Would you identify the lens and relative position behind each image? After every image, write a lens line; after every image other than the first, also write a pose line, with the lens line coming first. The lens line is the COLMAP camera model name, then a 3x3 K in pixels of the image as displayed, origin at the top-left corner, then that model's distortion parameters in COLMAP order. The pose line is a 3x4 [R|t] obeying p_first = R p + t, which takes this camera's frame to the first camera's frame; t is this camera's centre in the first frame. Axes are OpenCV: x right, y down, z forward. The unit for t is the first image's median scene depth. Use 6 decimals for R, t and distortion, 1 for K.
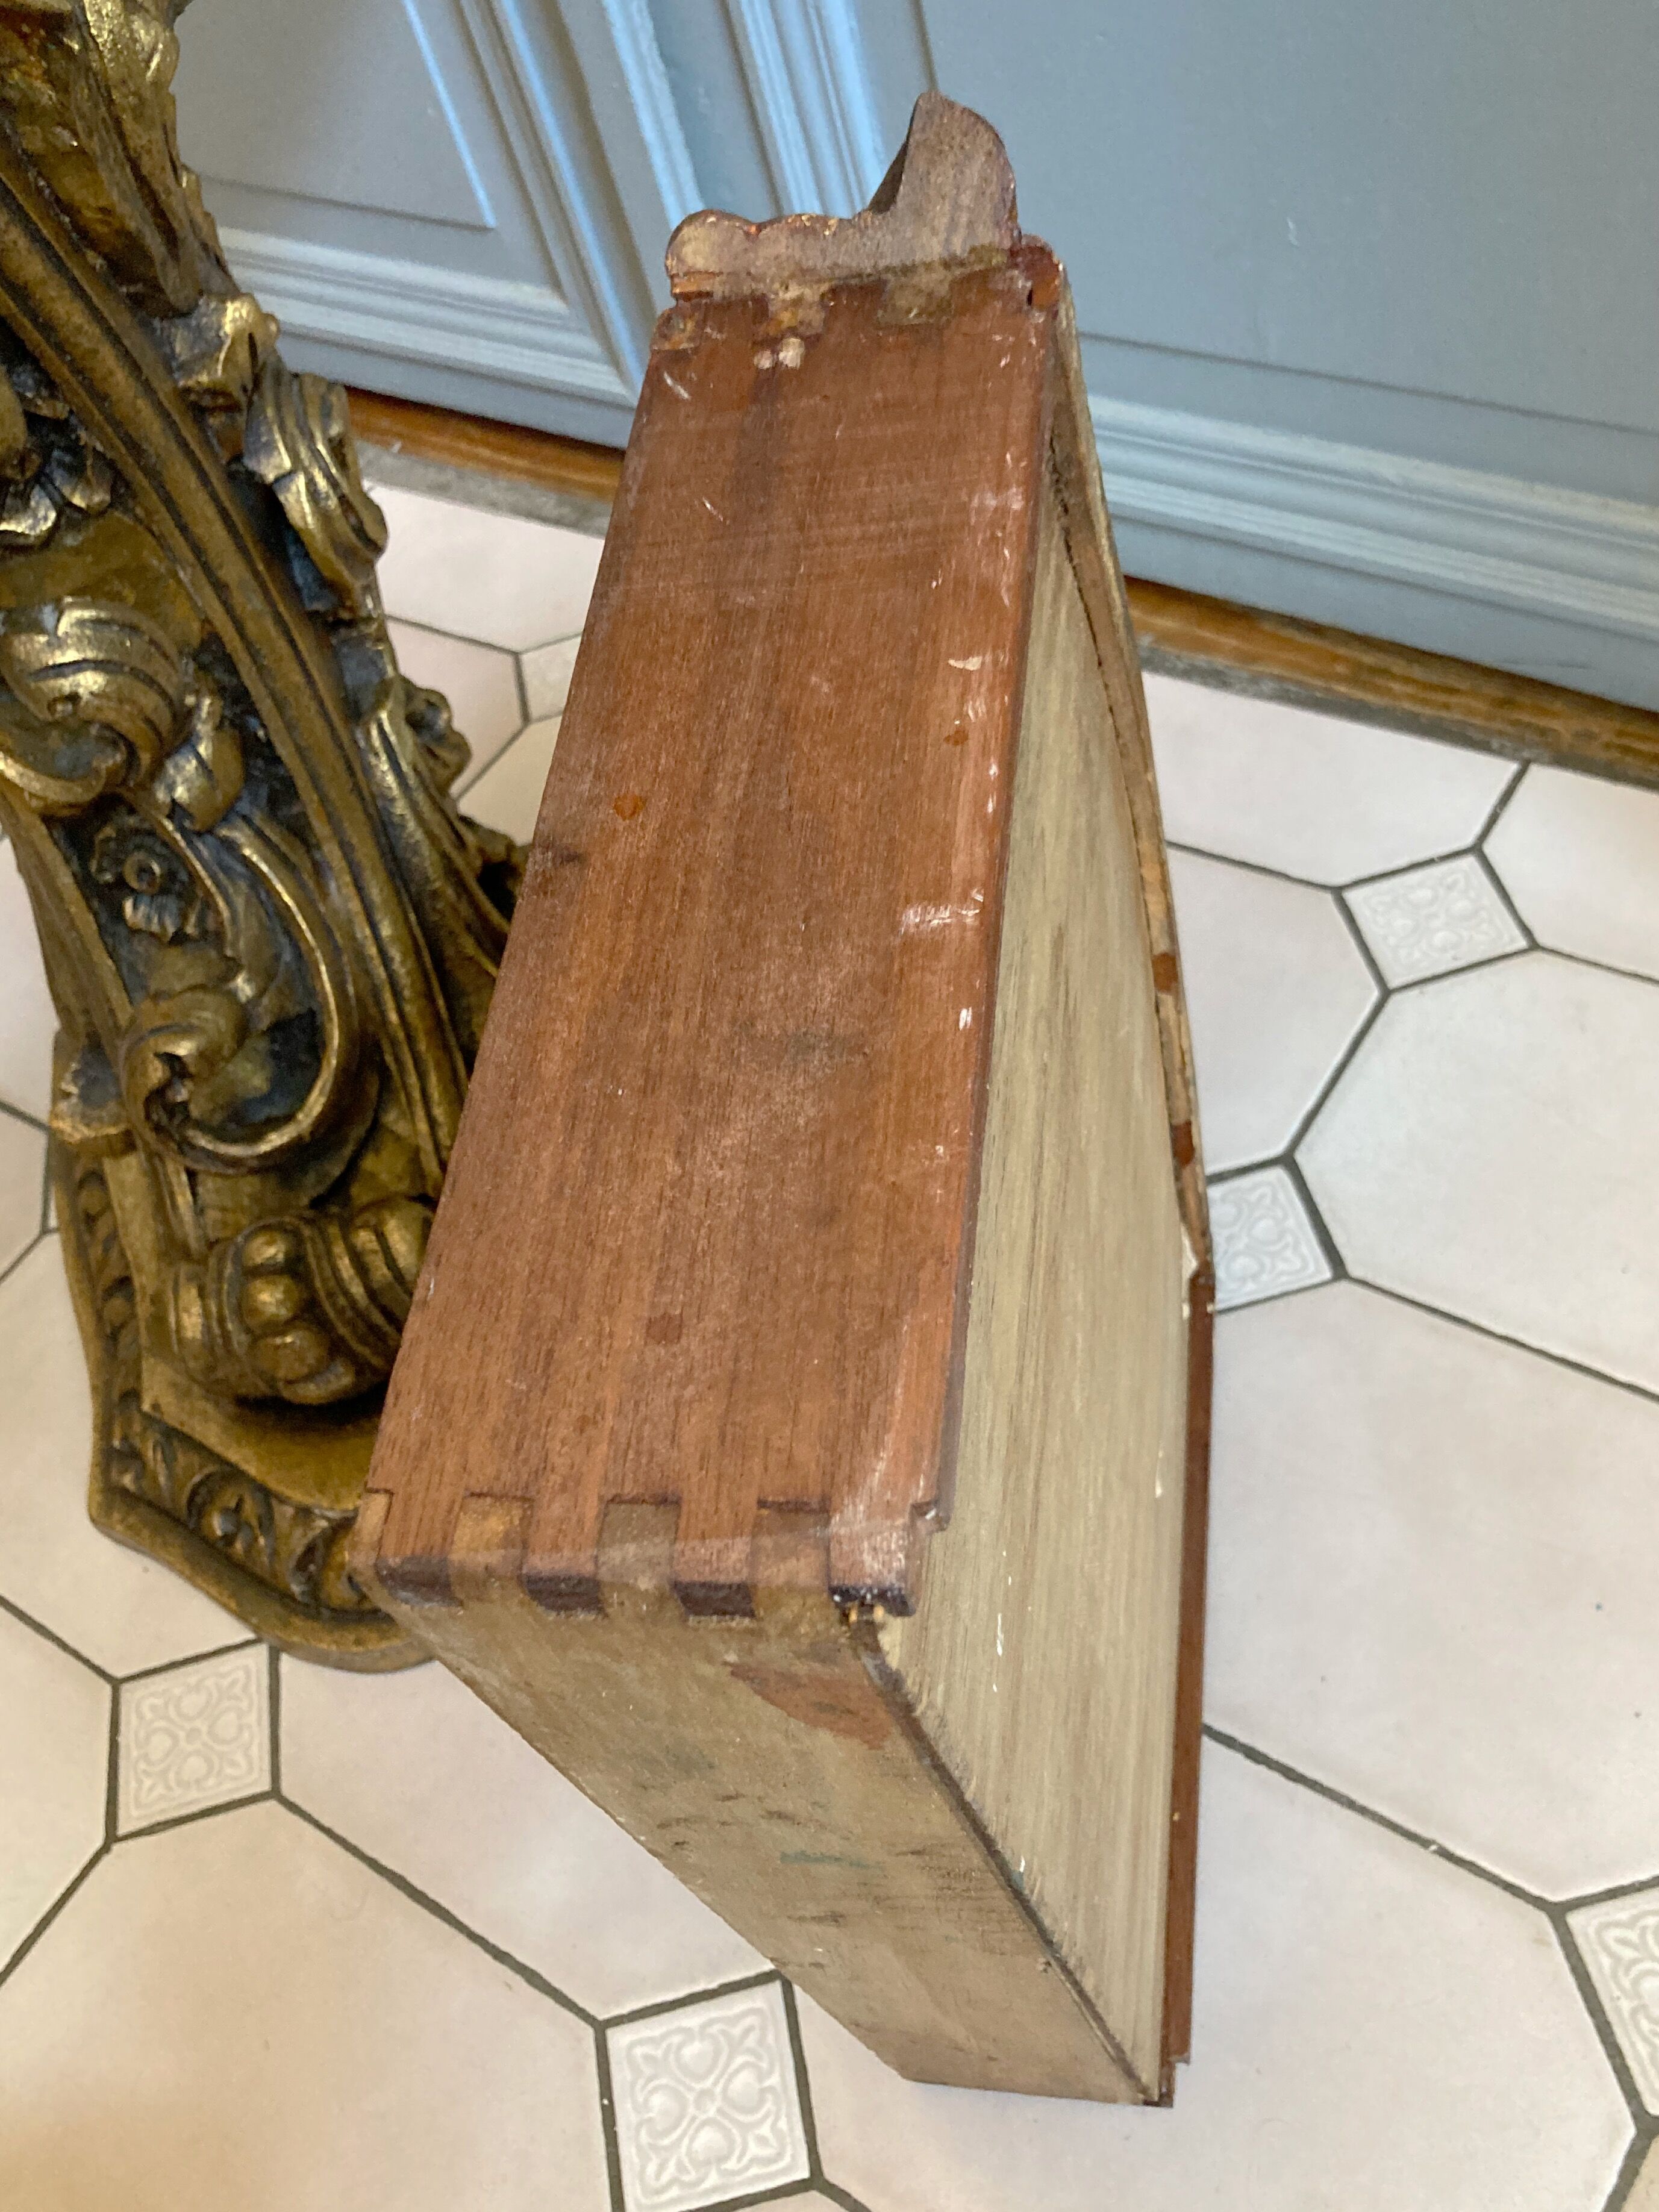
lens RADIAL K [[2033.7, 0, 840.0], [0, 2033.7, 1104.3], [0, 0, 1]] dist [0.014079, -0.014689]
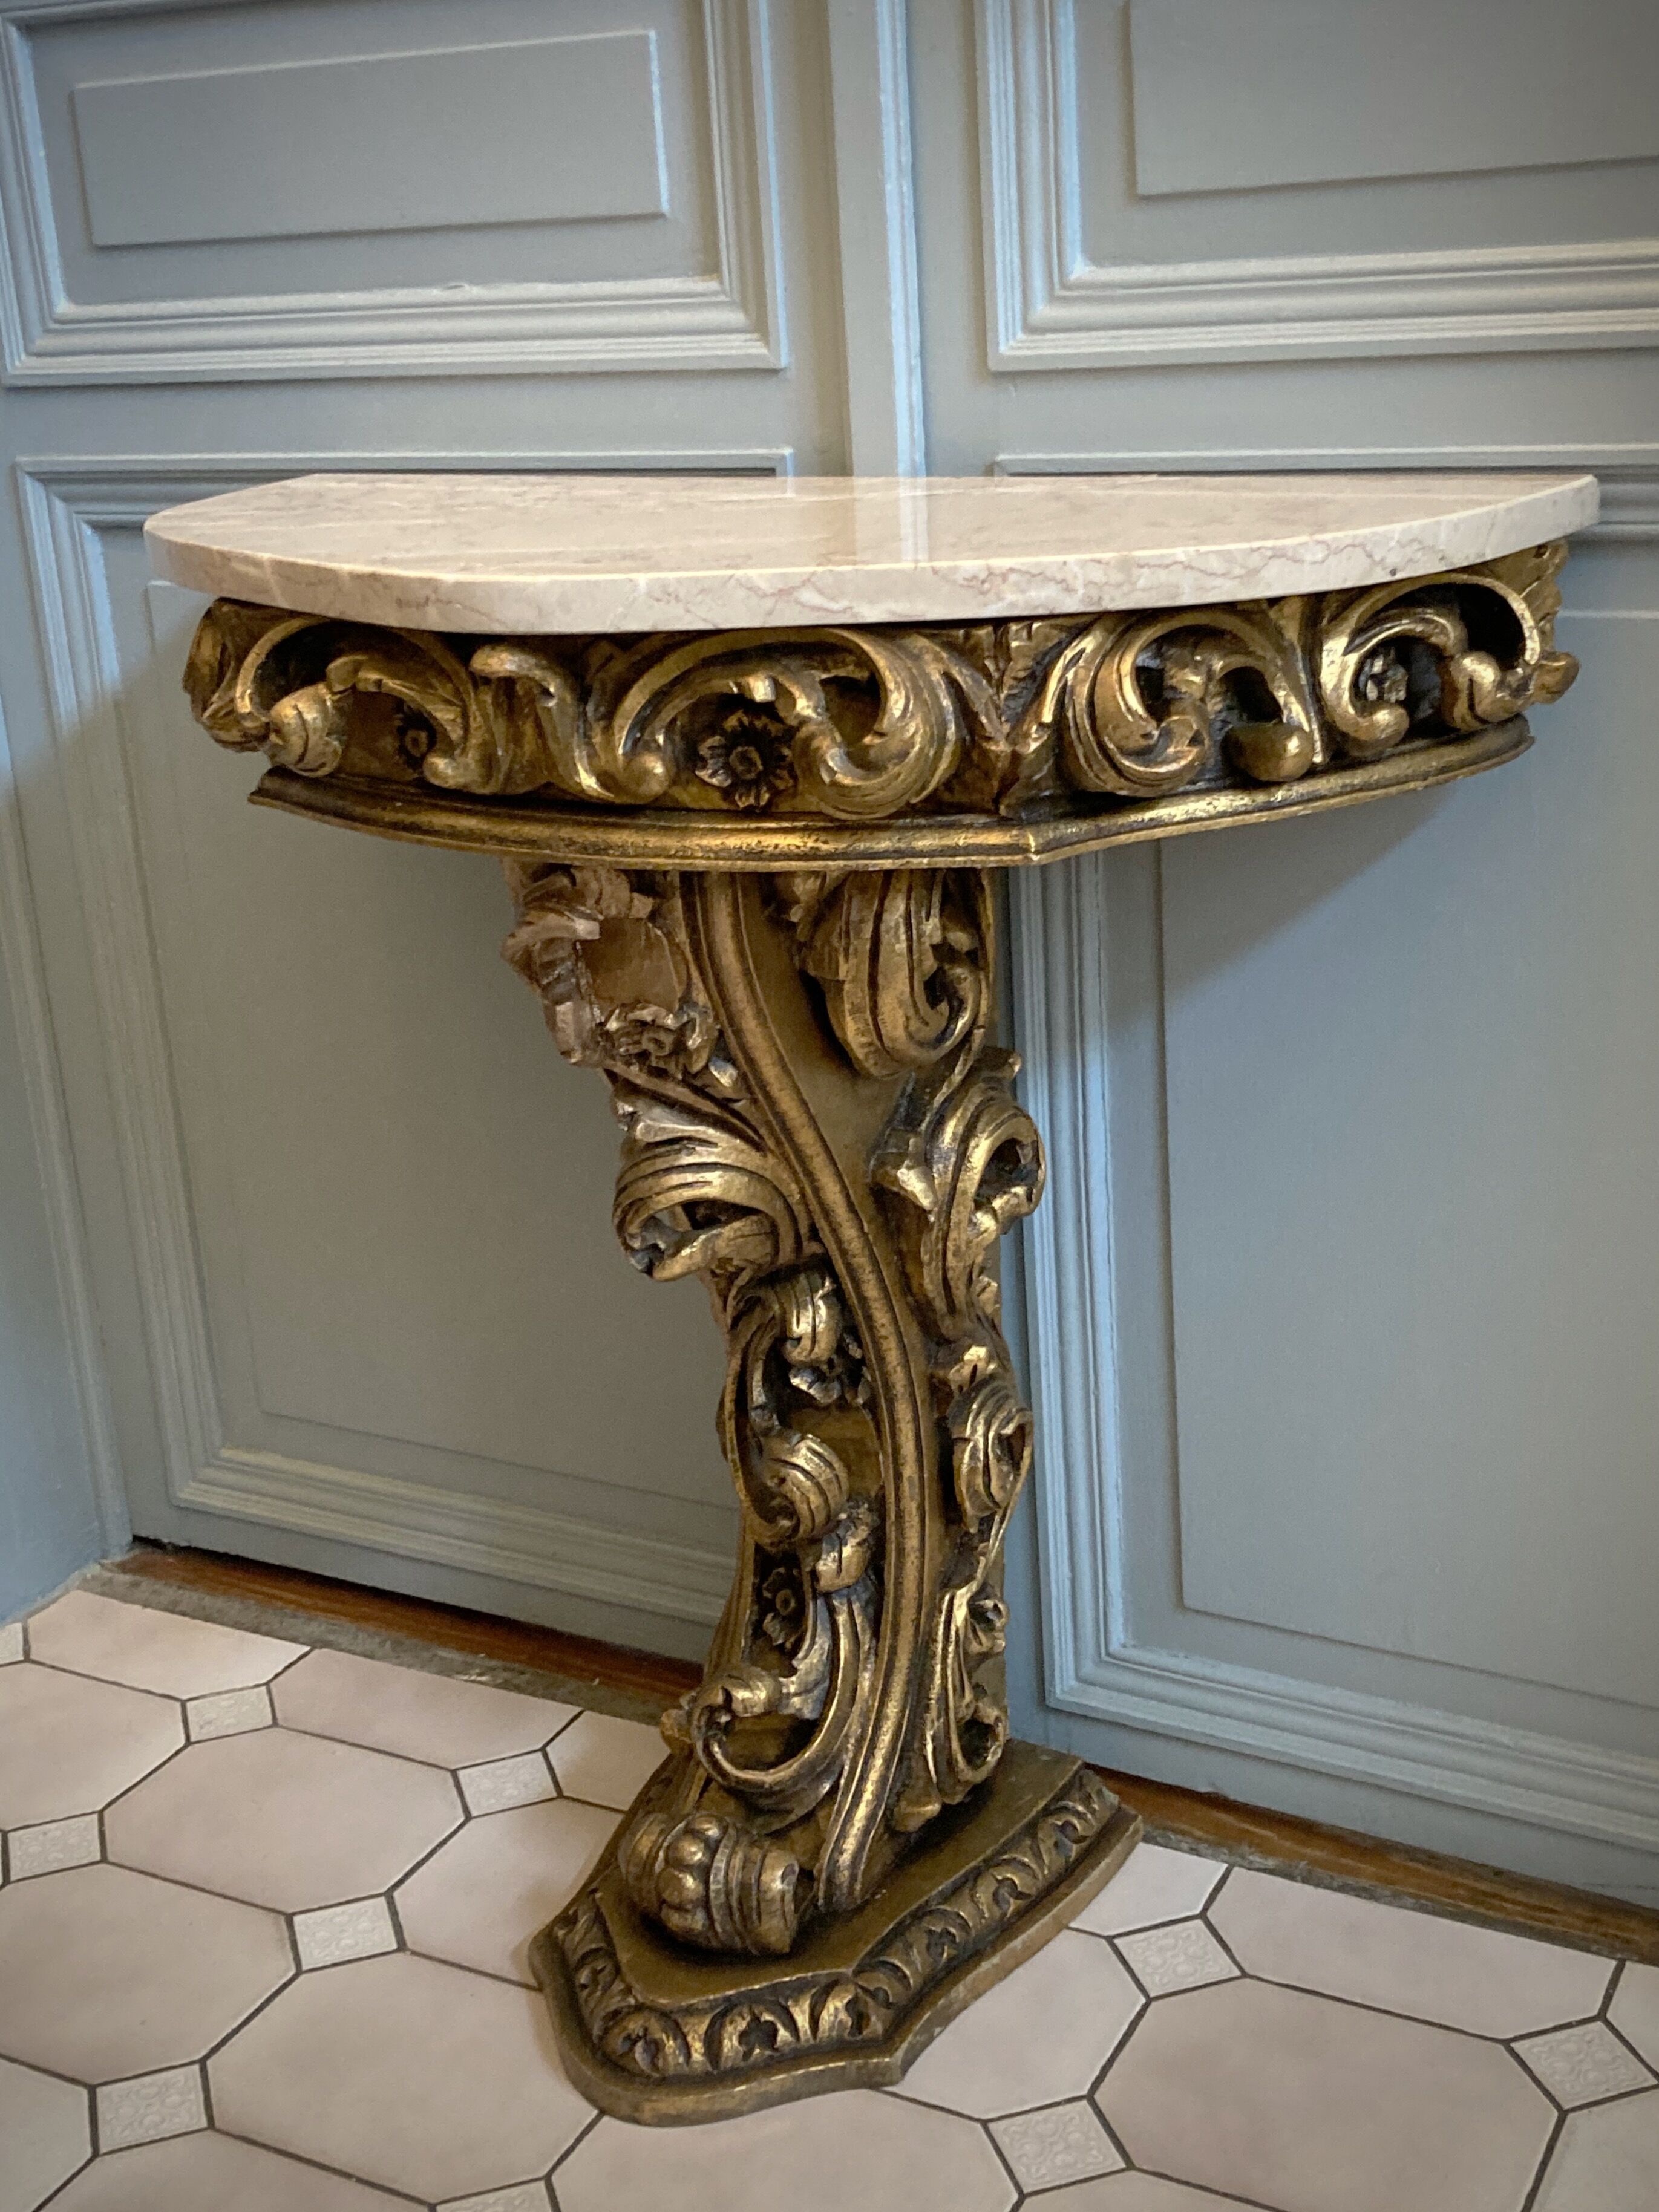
lens RADIAL K [[2747.0, 0, 837.6], [0, 2747.0, 1011.2], [0, 0, 1]] dist [0.041088, -0.091377]
pose [[0.981296, 0.127069, 0.144606, -0.583256], [-0.020035, 0.814522, -0.579787, 0.442003], [-0.191458, 0.566045, 0.801833, -0.804329]]
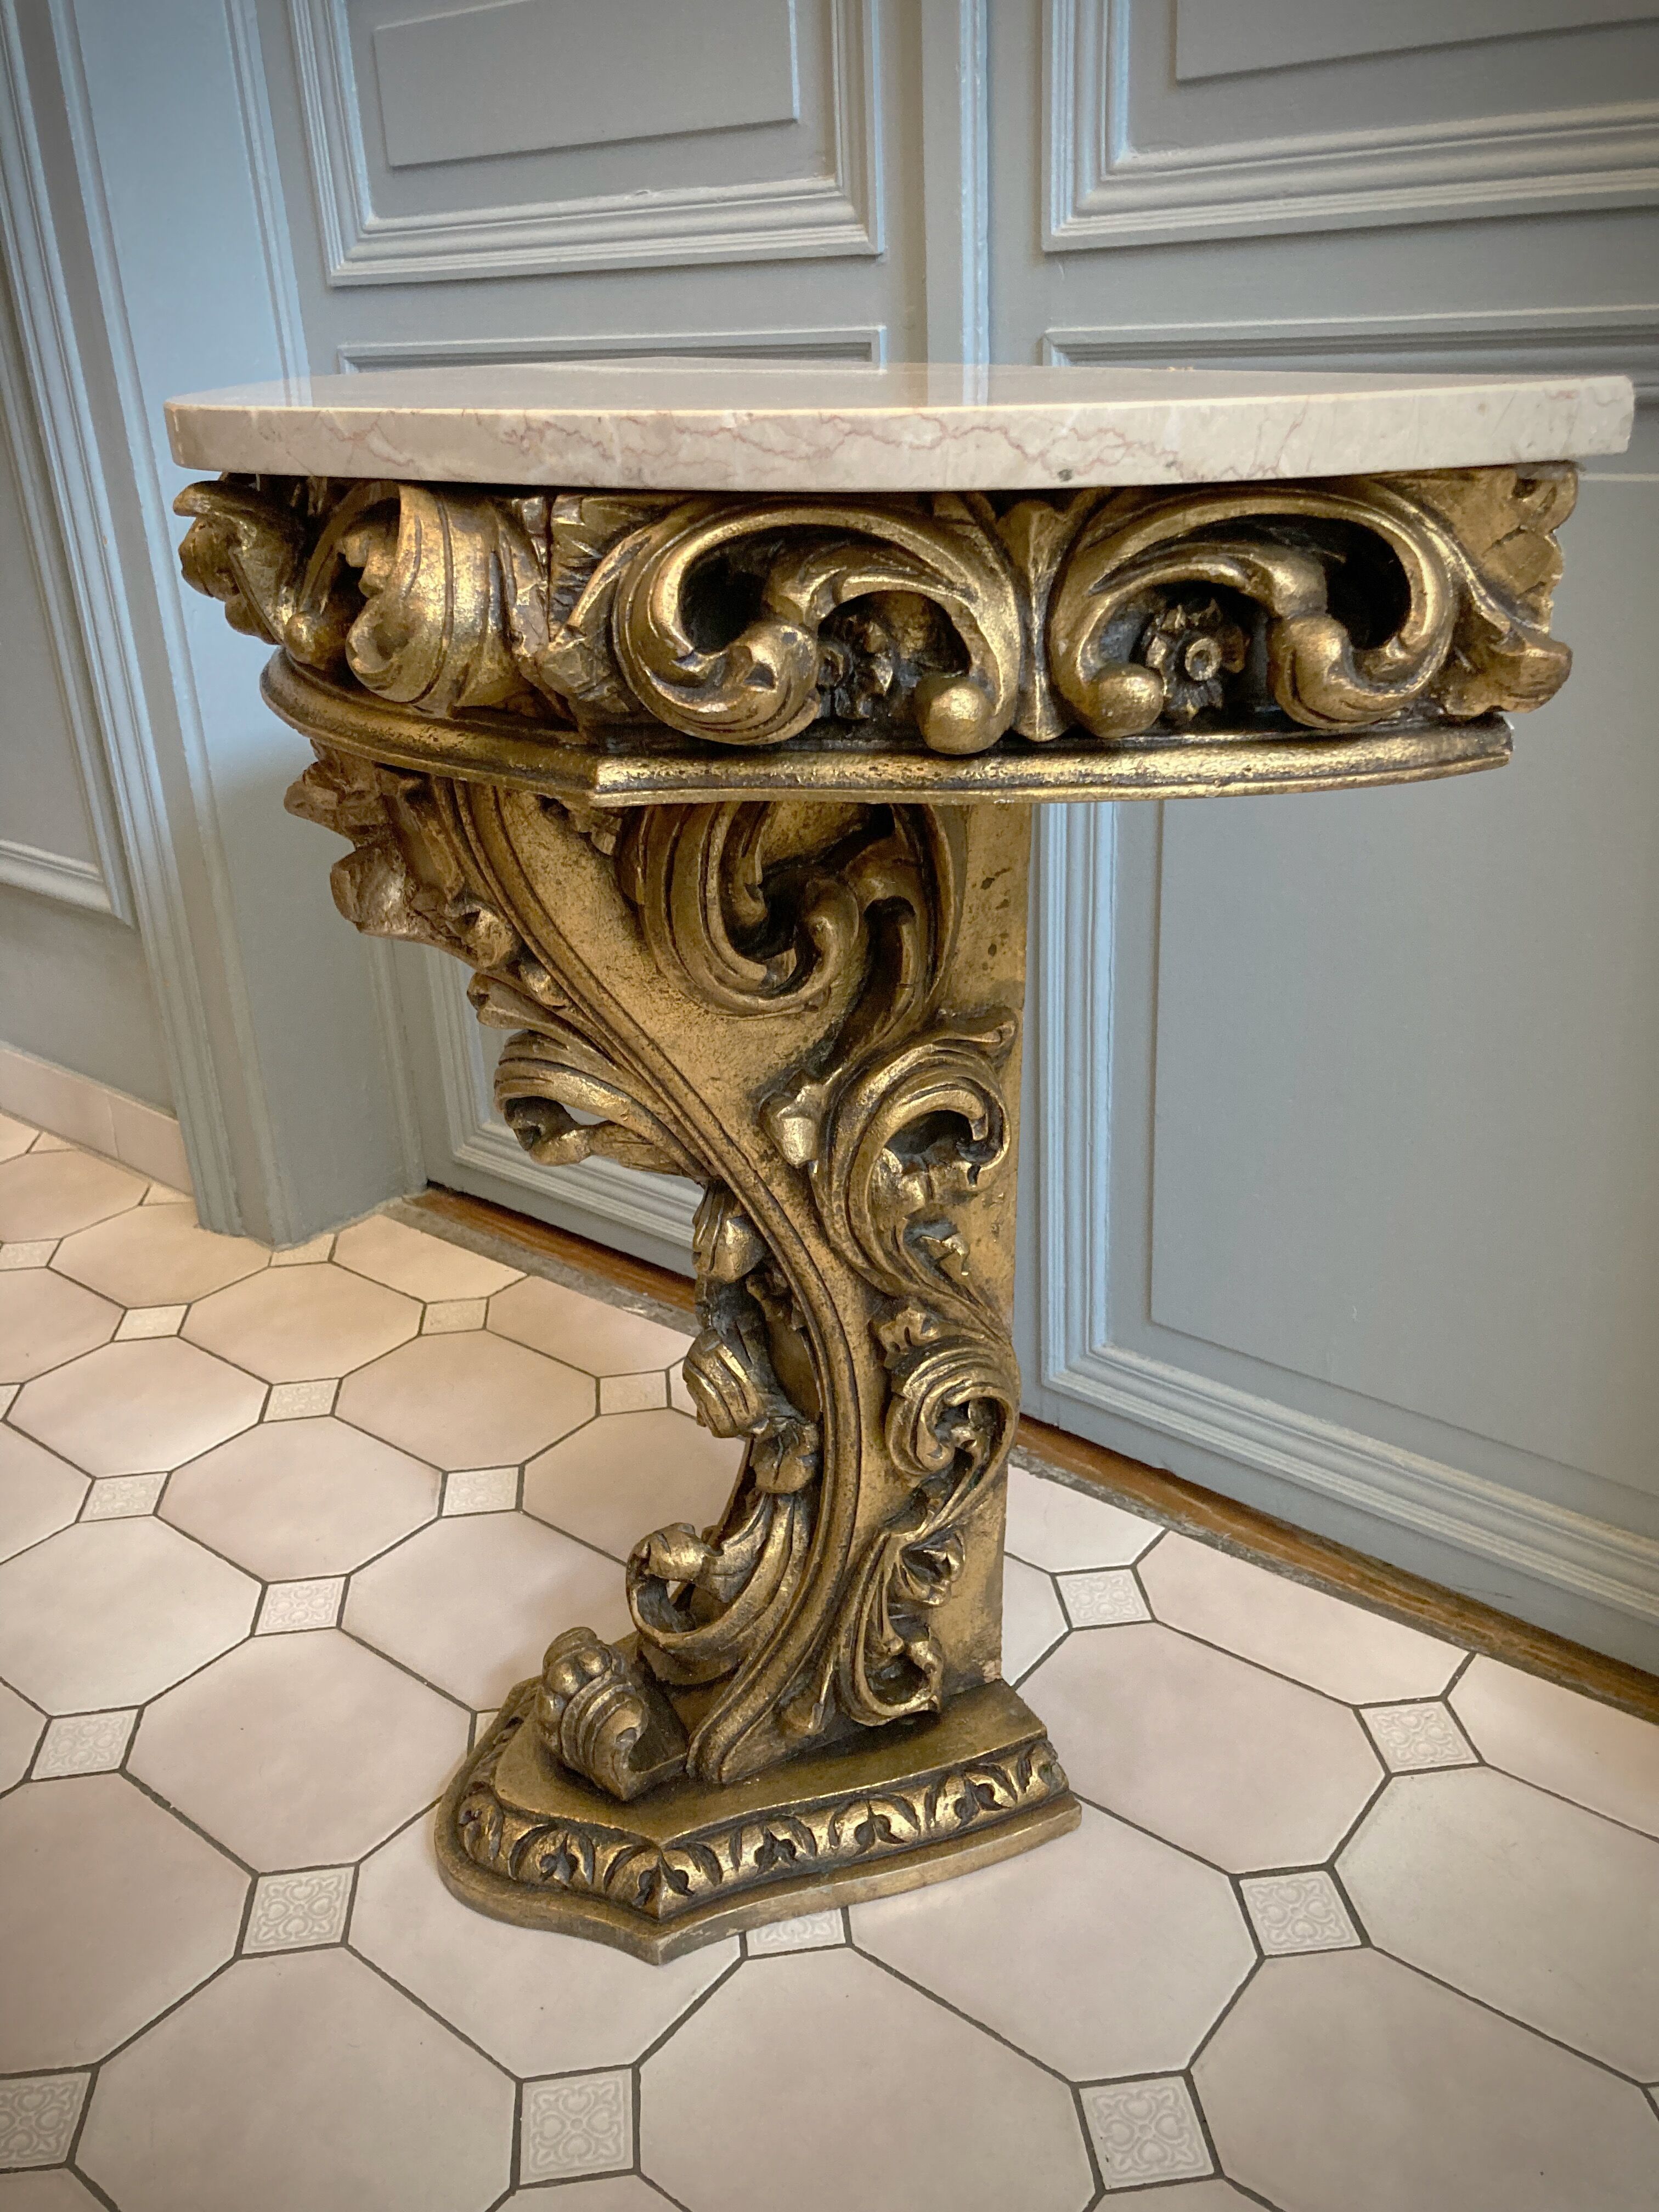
lens RADIAL K [[1858.7, 0, 835.0], [0, 1858.7, 1062.8], [0, 0, 1]] dist [0.031220, -0.043660]
pose [[0.980049, 0.198683, -0.005415, -0.270200], [-0.177583, 0.863087, -0.472806, 0.245364], [-0.089265, 0.464334, 0.881150, -0.520988]]
